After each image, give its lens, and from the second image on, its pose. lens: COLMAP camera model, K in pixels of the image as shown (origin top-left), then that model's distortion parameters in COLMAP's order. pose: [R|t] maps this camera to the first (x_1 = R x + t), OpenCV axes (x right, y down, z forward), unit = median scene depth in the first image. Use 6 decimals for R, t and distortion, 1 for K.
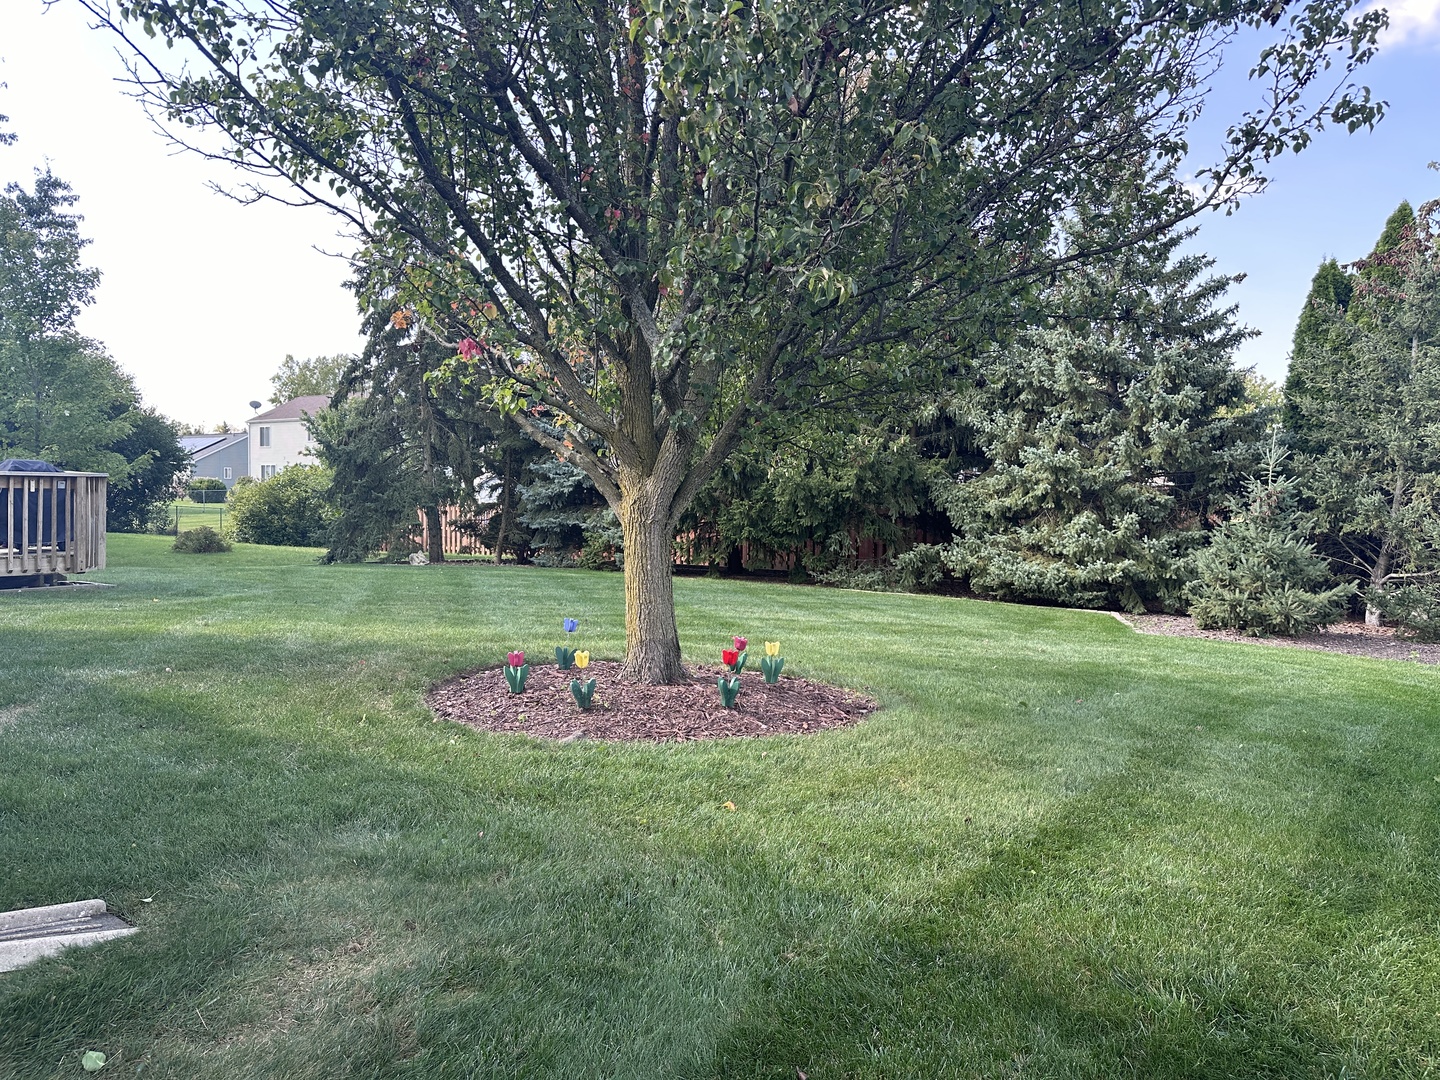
lens RADIAL K [[1020.1, 0, 722.1], [0, 1020.1, 525.9], [0, 0, 1]] dist [0.061069, -0.086927]
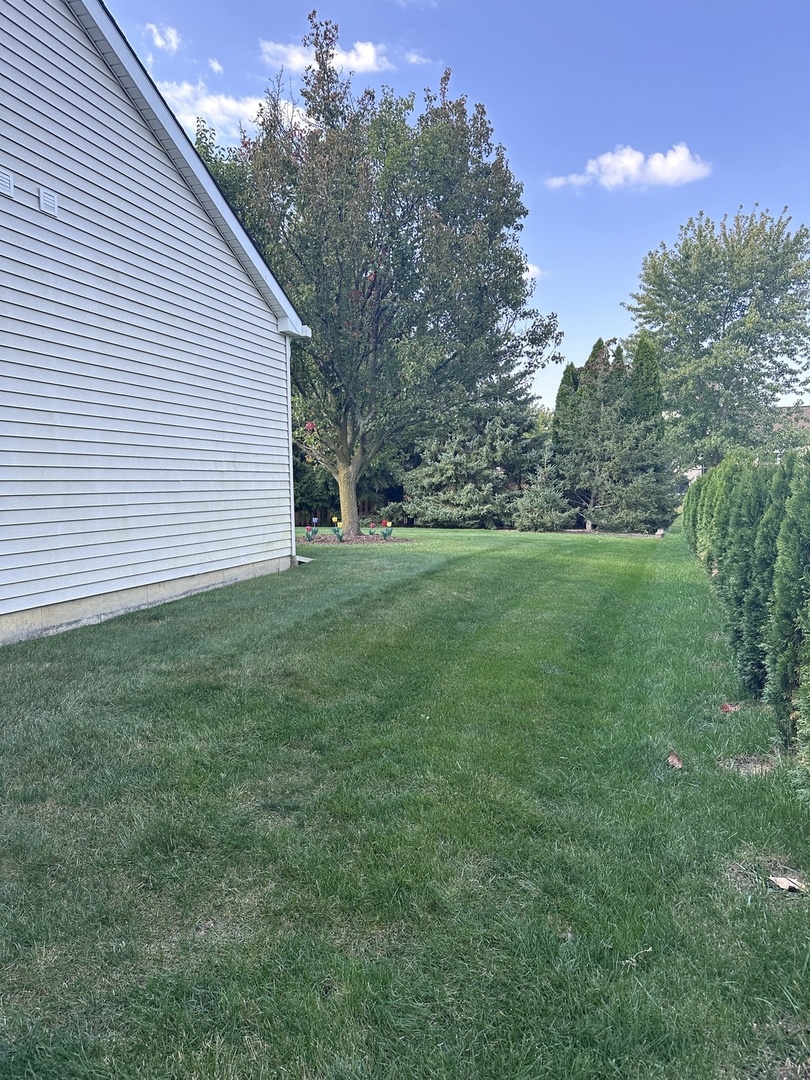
lens RADIAL K [[765.1, 0, 405.0], [0, 765.1, 540.0], [0, 0, 1]] dist [0.061069, -0.086927]
pose [[0.957460, -0.046870, 0.284735, -0.230997], [0.036435, 0.998460, 0.041840, 0.032146], [-0.286257, -0.029685, 0.957693, -0.485430]]
